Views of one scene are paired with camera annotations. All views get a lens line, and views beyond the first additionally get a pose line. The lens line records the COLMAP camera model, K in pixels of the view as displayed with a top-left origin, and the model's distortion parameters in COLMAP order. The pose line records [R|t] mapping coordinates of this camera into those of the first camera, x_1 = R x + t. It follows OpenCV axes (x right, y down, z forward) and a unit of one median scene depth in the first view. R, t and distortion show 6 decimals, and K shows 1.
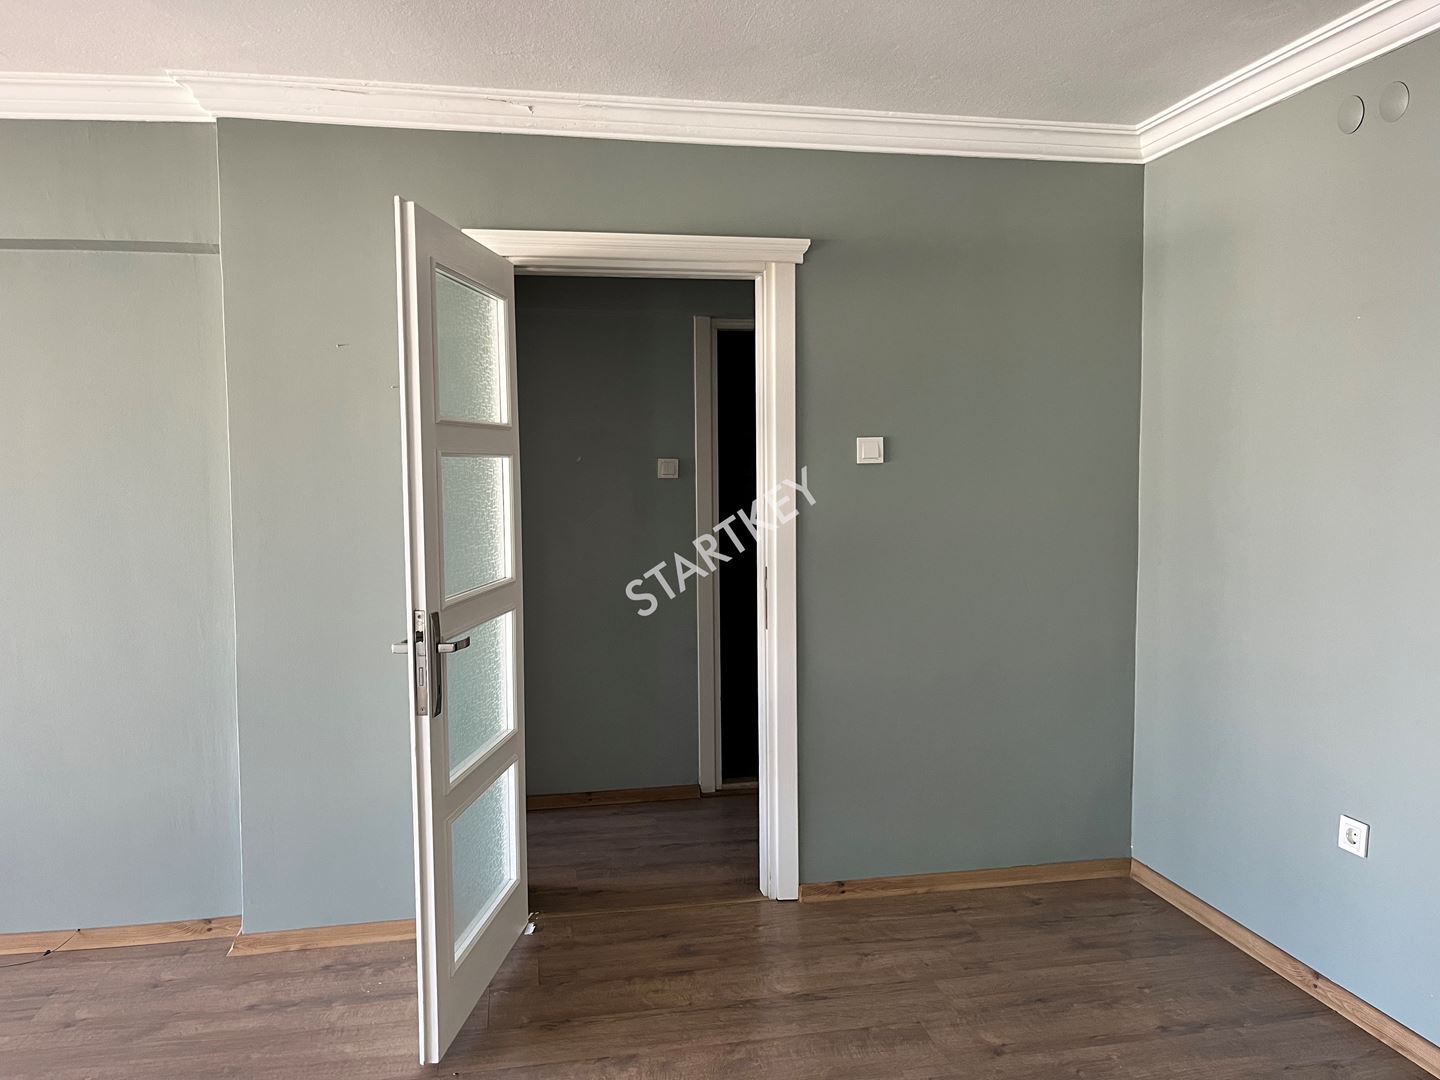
lens RADIAL K [[1100.4, 0, 719.9], [0, 1100.4, 540.0], [0, 0, 1]] dist [0.032603, -0.052703]
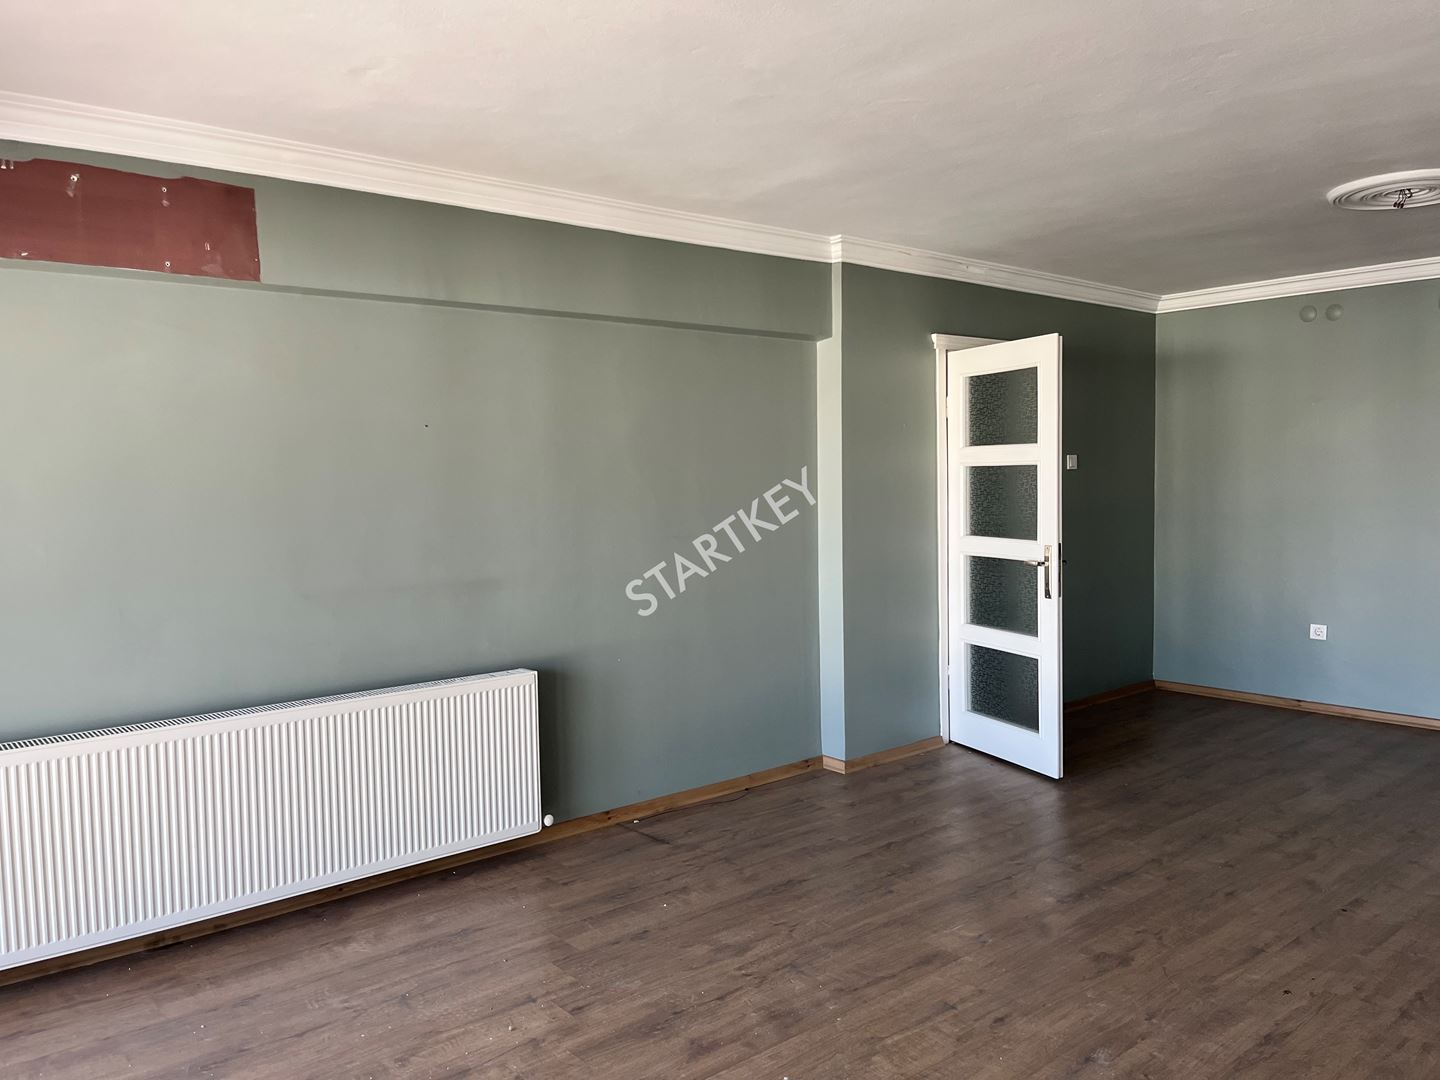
lens RADIAL K [[1048.3, 0, 717.2], [0, 1048.3, 538.0], [0, 0, 1]] dist [0.008121, -0.000677]
pose [[0.879105, -0.033373, 0.475458, -1.258735], [0.043932, 0.998973, -0.011111, 0.038660], [-0.474598, 0.030656, 0.879668, -0.255749]]
